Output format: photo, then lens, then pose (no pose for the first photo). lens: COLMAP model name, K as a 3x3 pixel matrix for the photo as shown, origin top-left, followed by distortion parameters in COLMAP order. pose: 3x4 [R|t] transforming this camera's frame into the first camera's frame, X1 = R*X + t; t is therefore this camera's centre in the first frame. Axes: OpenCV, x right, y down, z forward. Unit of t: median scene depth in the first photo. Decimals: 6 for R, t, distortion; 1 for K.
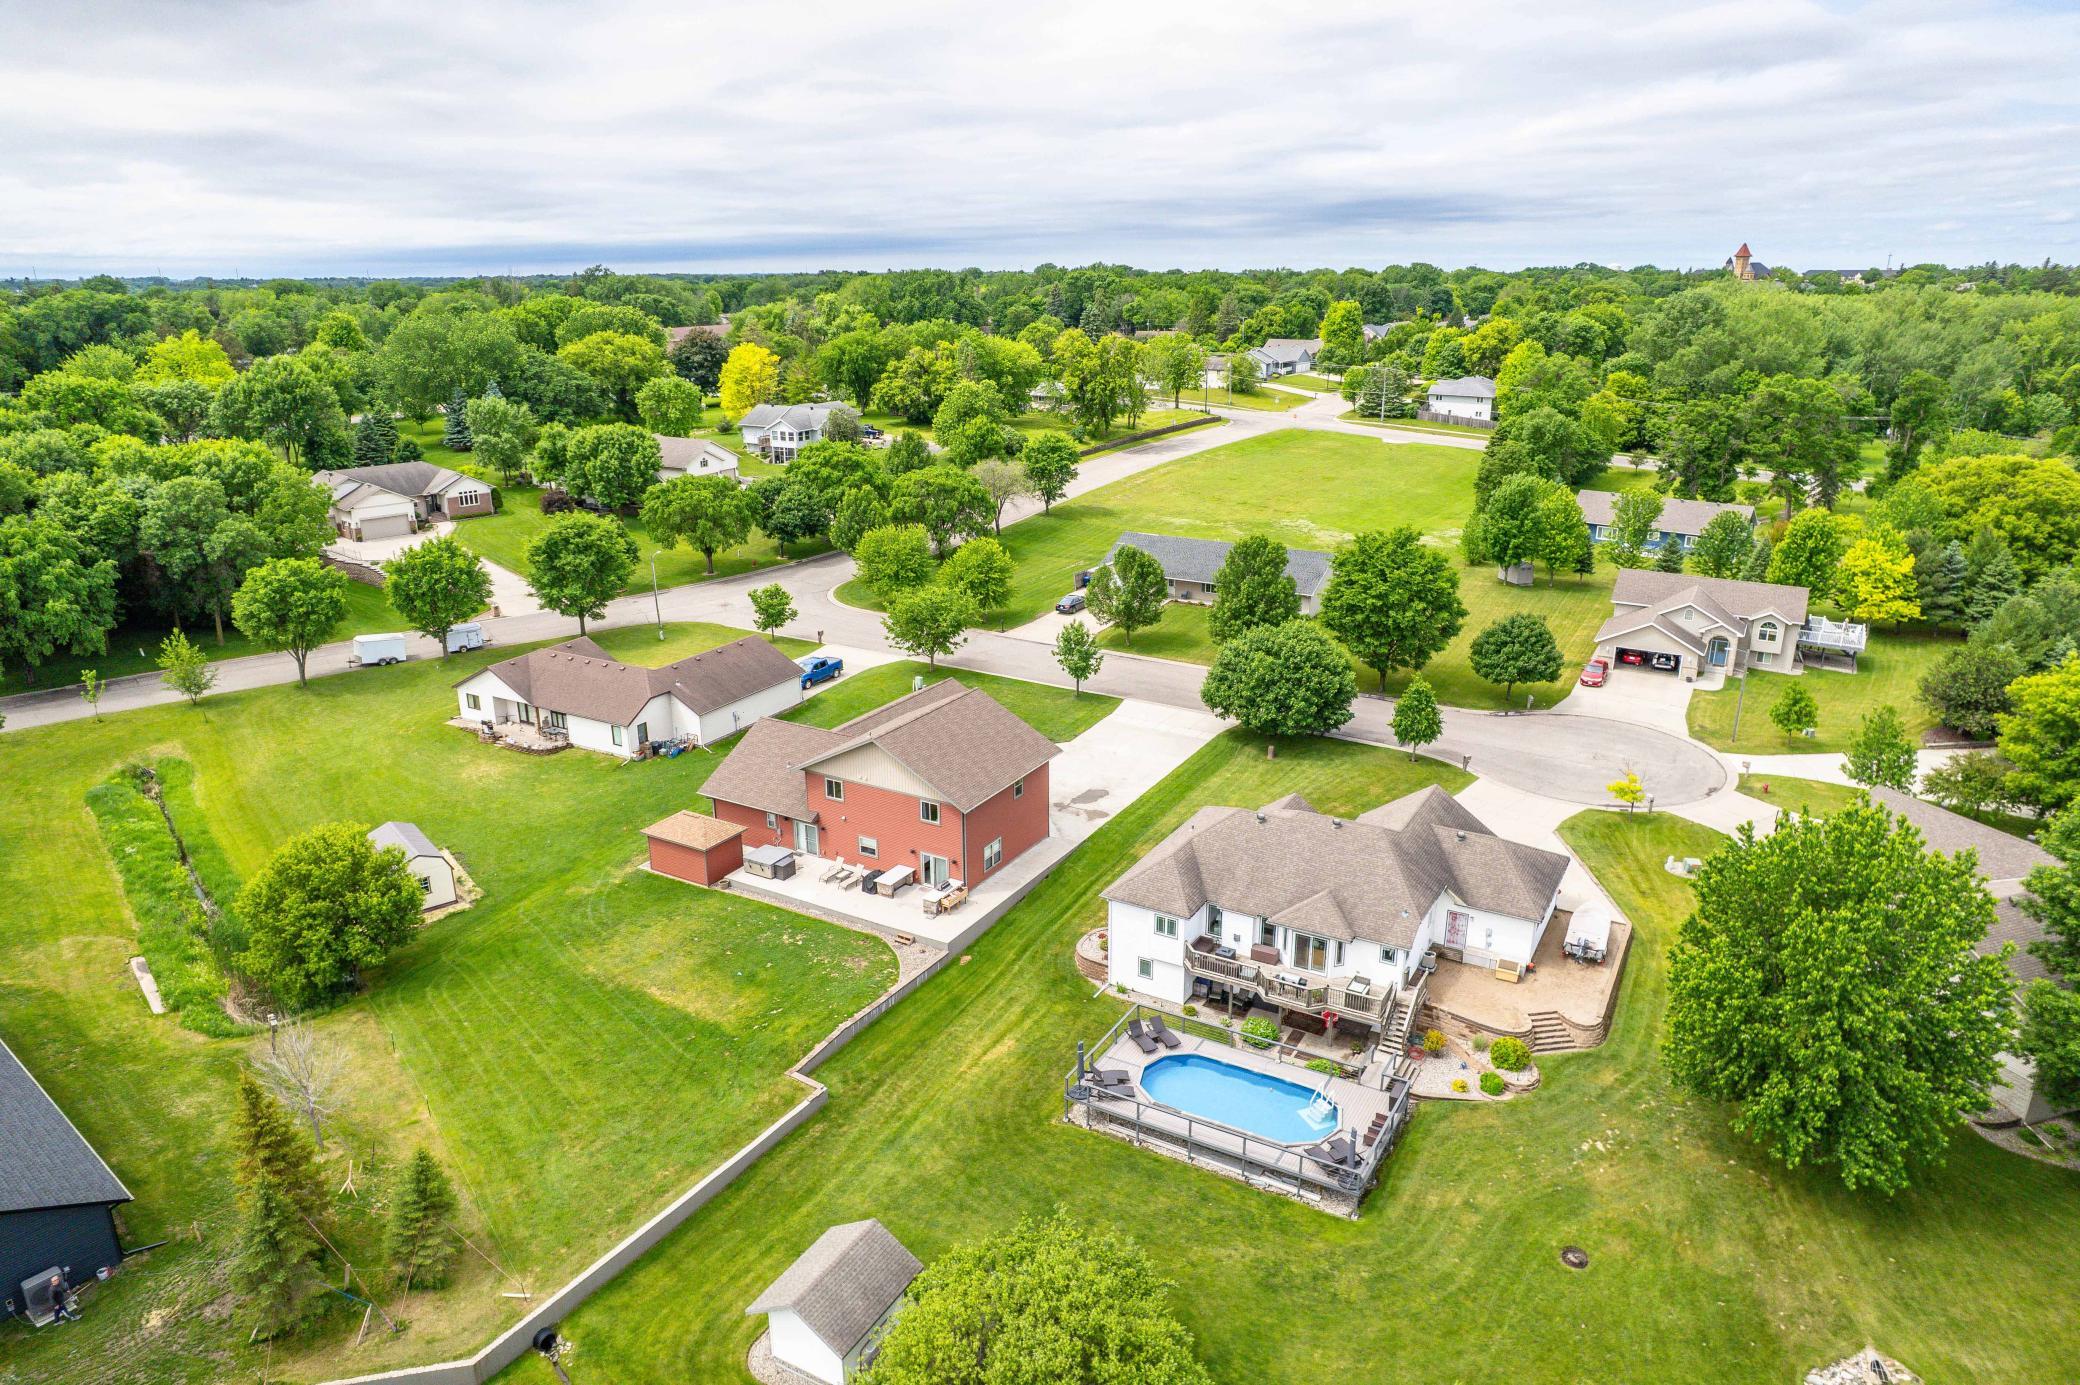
lens RADIAL K [[1329.5, 0, 1047.1], [0, 1329.5, 694.9], [0, 0, 1]] dist [-0.076254, 0.064808]
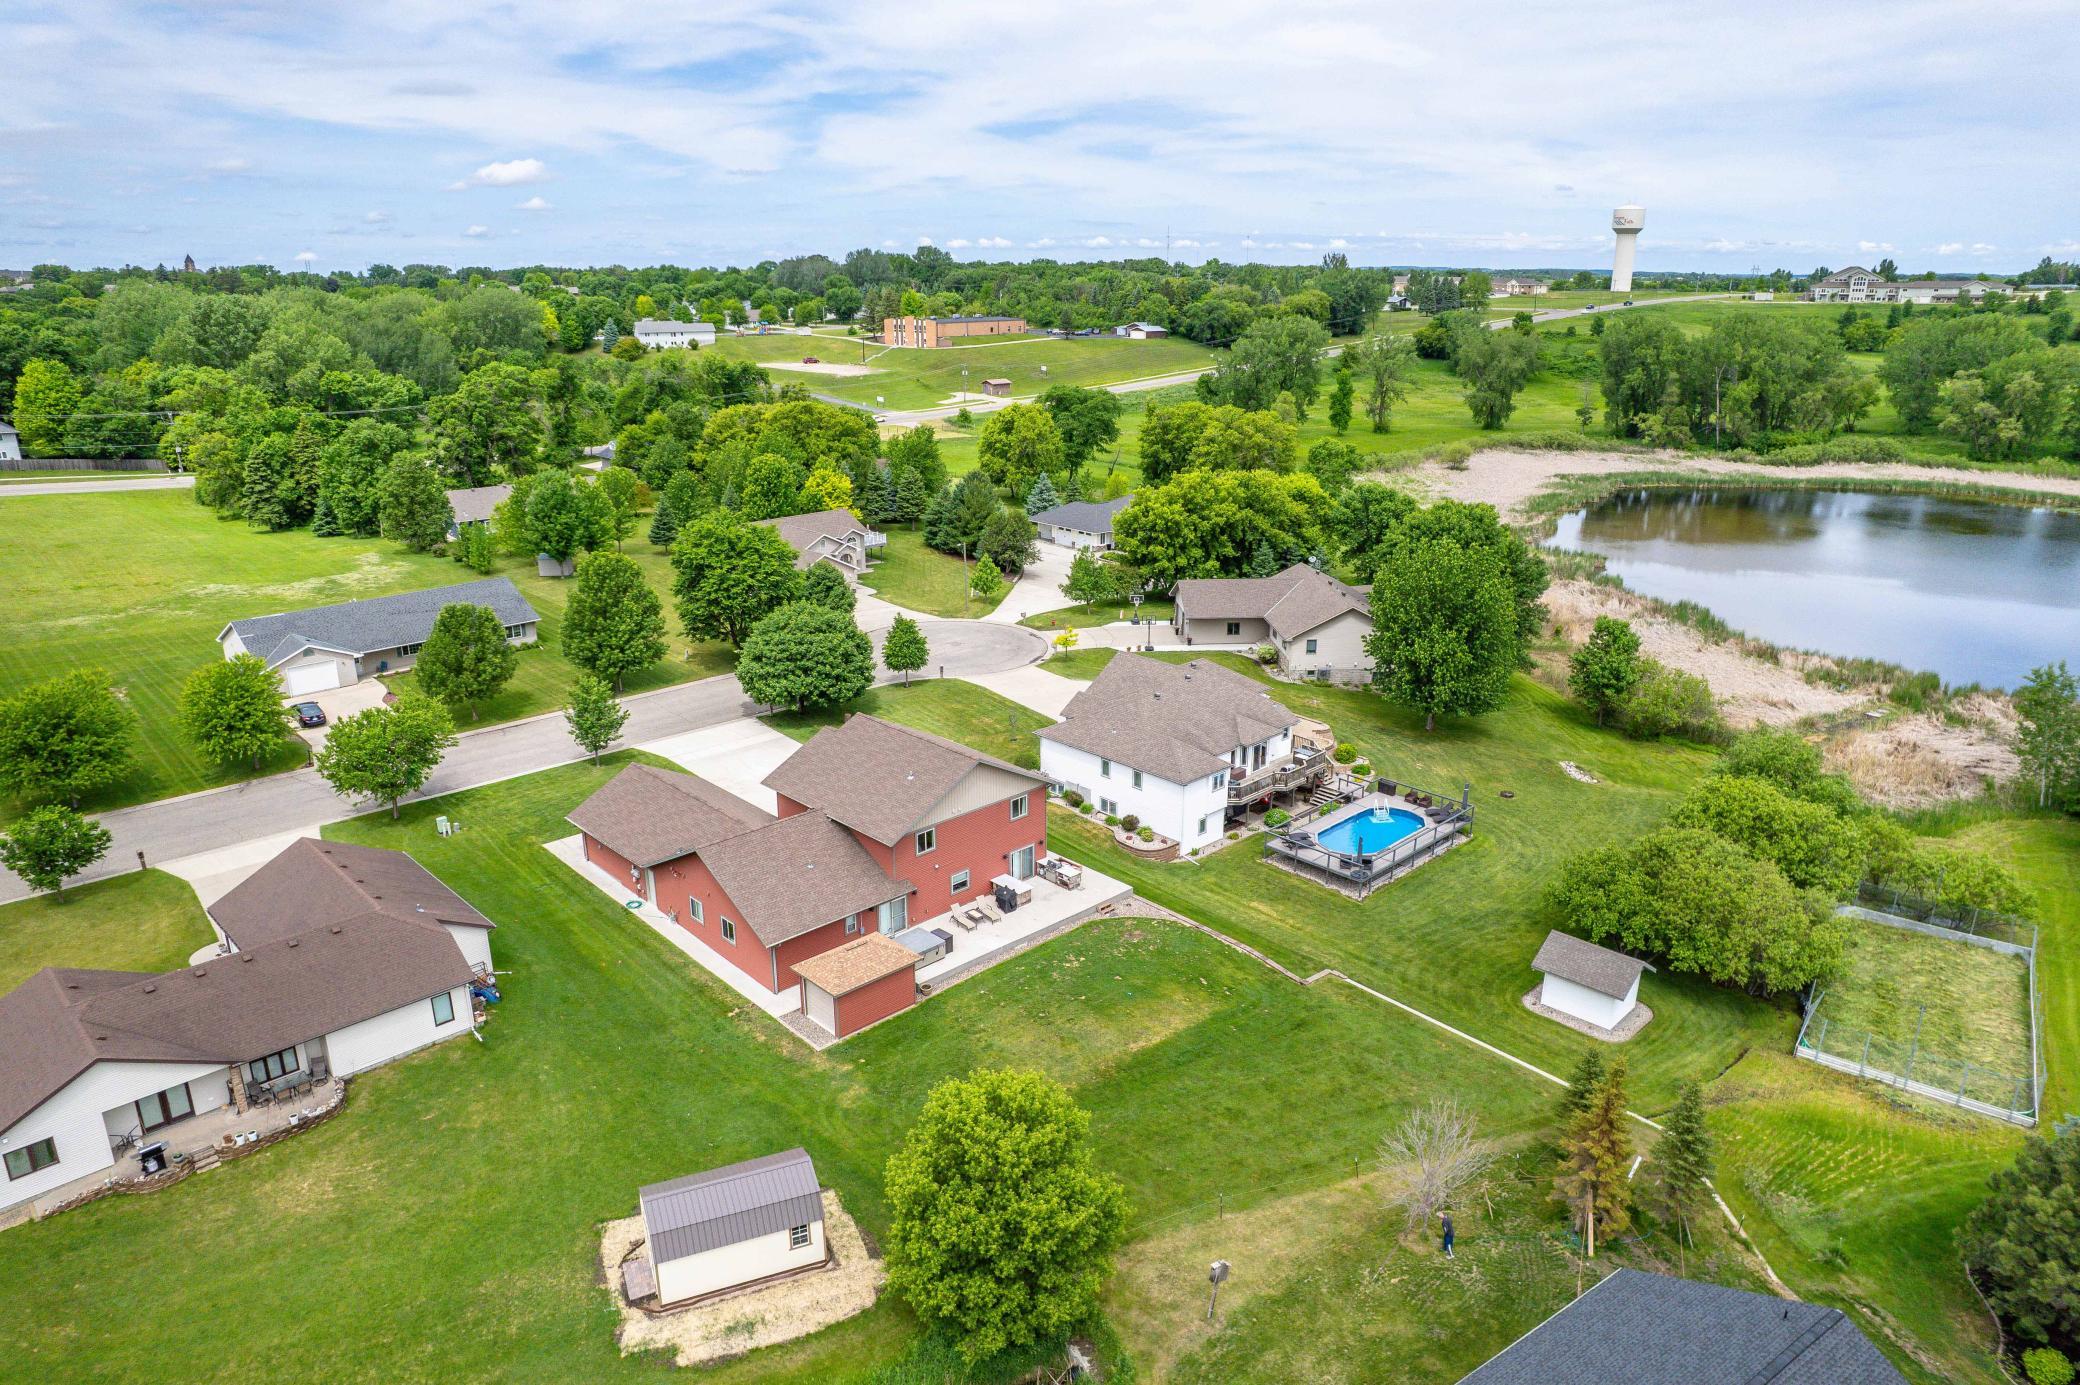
lens RADIAL K [[1329.5, 0, 1049.9], [0, 1329.5, 696.3], [0, 0, 1]] dist [-0.076254, 0.064808]
pose [[0.277311, -0.295779, 0.914119, -0.636719], [0.295687, 0.931530, 0.211712, -0.128088], [-0.914149, 0.211583, 0.345782, 0.396714]]
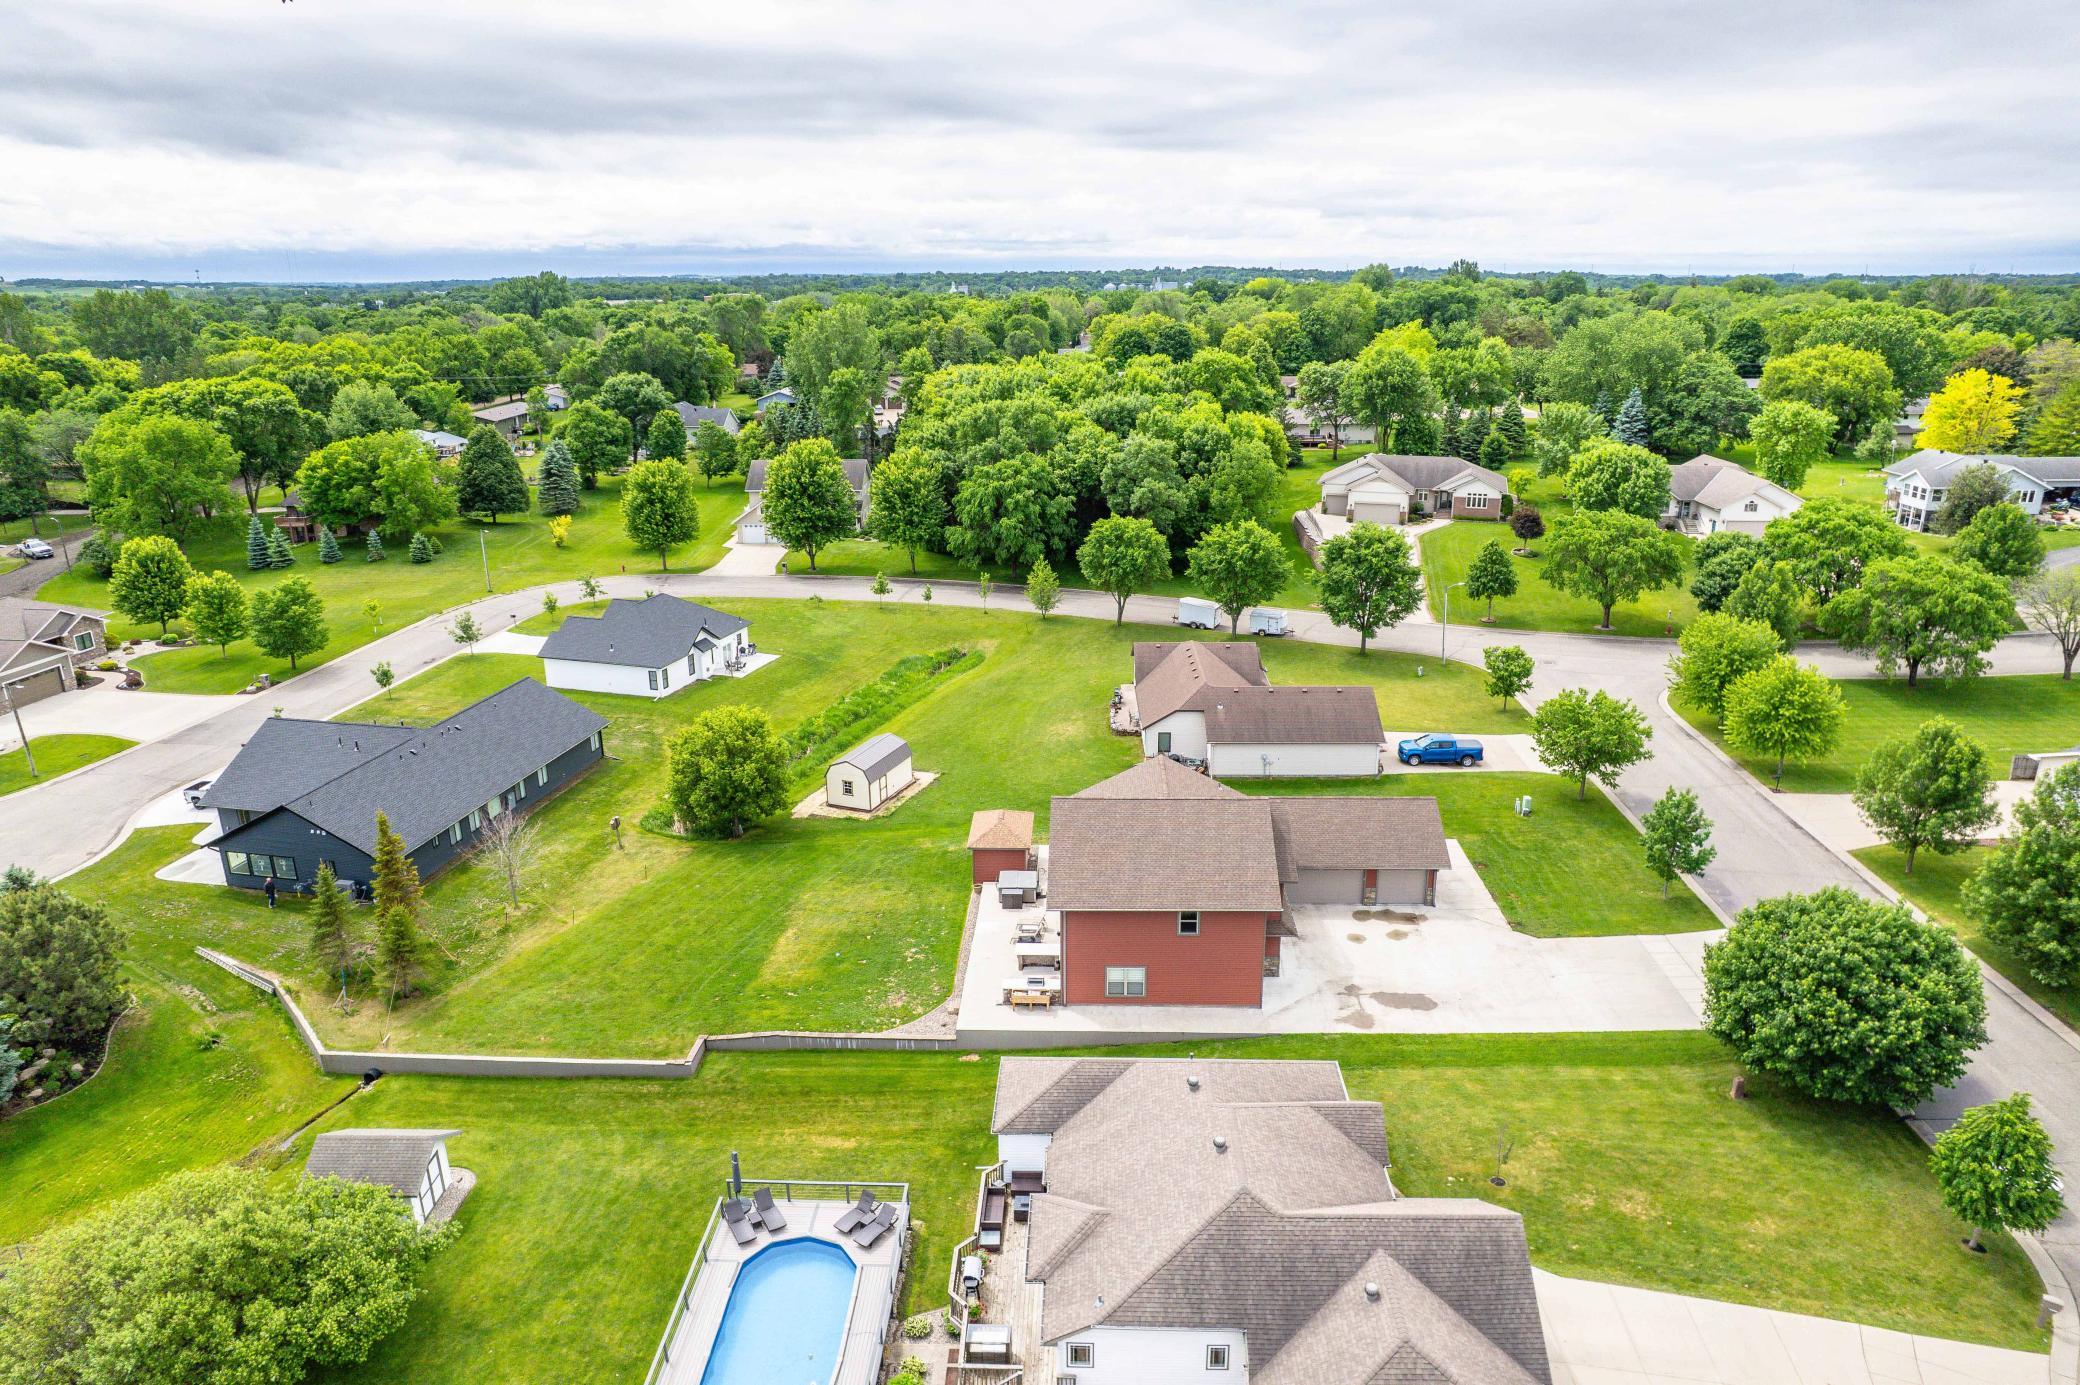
lens RADIAL K [[1329.5, 0, 1047.5], [0, 1329.5, 698.7], [0, 0, 1]] dist [-0.076254, 0.064808]
pose [[0.465879, 0.271356, -0.842213, 0.394033], [-0.266640, 0.950625, 0.158791, -0.112041], [0.843718, 0.150591, 0.515231, 0.339196]]
